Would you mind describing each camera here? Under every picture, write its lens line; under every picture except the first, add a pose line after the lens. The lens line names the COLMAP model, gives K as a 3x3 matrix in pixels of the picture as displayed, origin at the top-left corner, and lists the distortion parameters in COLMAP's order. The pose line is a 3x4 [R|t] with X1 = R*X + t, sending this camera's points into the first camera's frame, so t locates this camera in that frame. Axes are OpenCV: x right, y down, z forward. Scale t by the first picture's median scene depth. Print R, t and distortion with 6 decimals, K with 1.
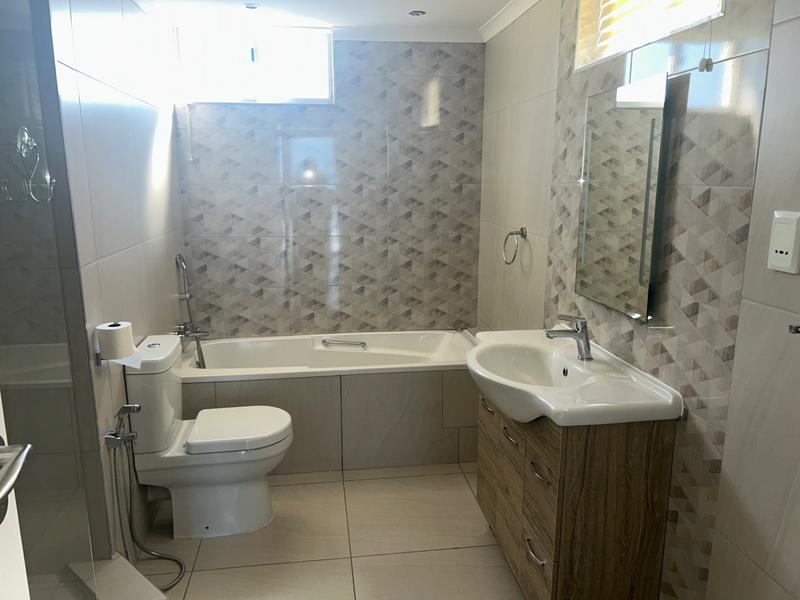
lens RADIAL K [[602.9, 0, 399.8], [0, 602.9, 303.0], [0, 0, 1]] dist [0.044357, -0.045778]
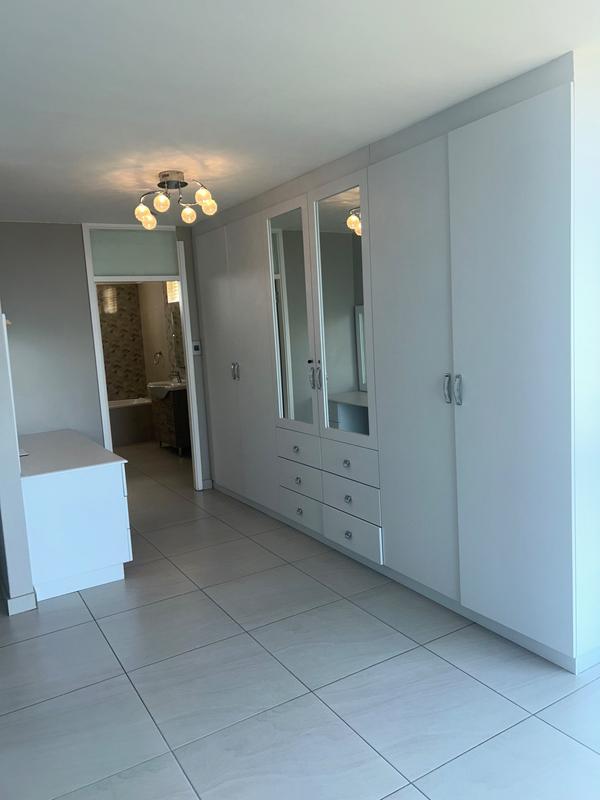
lens RADIAL K [[602.9, 0, 302.1], [0, 602.9, 402.6], [0, 0, 1]] dist [0.044357, -0.045778]
pose [[0.916251, -0.107073, 0.386031, -0.312229], [0.139354, 0.988627, -0.056545, 0.371422], [-0.375586, 0.105605, 0.920751, -1.863637]]
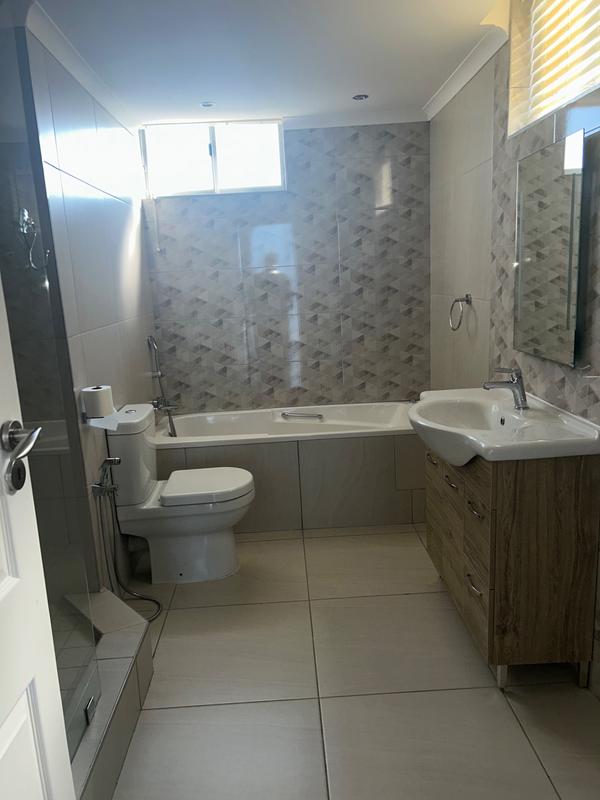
lens RADIAL K [[602.9, 0, 297.7], [0, 602.9, 398.6], [0, 0, 1]] dist [0.044357, -0.045778]
pose [[0.992891, -0.027582, -0.115783, 0.028825], [0.027777, 0.999614, 0.000069, 0.045455], [0.115737, -0.003285, 0.993275, -0.068323]]
